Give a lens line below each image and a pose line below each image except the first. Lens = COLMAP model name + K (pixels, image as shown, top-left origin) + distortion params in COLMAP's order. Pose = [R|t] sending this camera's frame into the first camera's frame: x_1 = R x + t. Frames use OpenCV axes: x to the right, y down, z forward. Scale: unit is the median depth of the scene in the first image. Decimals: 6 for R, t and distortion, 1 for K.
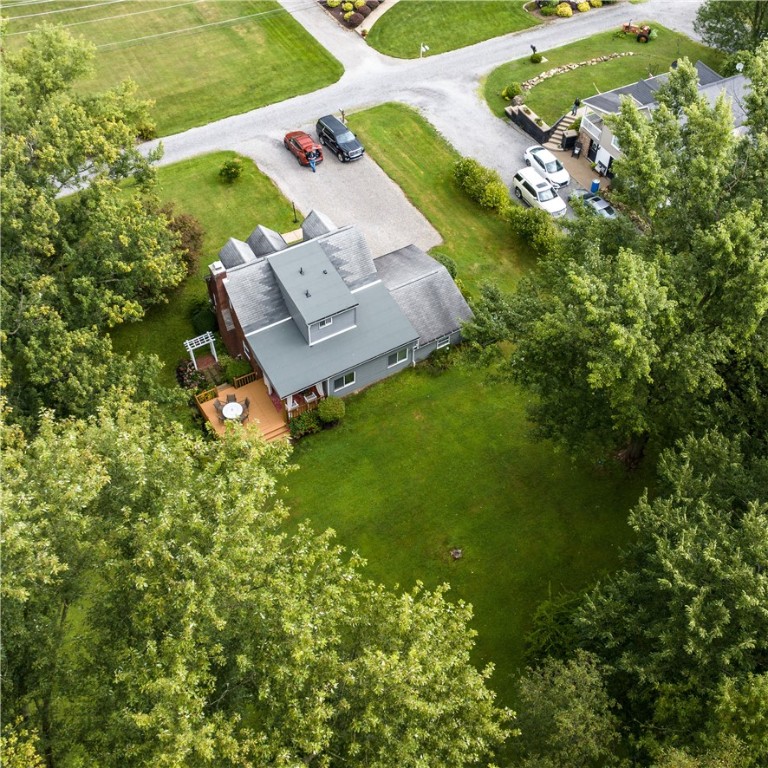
lens RADIAL K [[886.4, 0, 456.6], [0, 886.4, 350.6], [0, 0, 1]] dist [-0.037008, 0.000000]
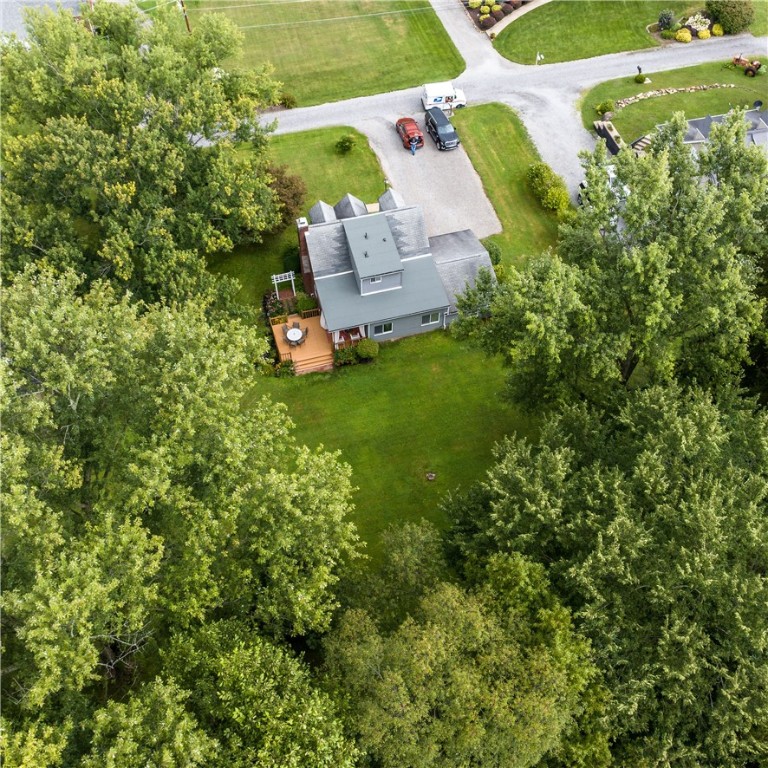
lens RADIAL K [[886.4, 0, 386.0], [0, 886.4, 386.4], [0, 0, 1]] dist [-0.037008, 0.000000]
pose [[0.951947, 0.203243, -0.229106, 0.176365], [-0.187655, 0.978274, 0.088124, 0.003007], [0.242039, -0.040896, 0.969404, -0.209550]]
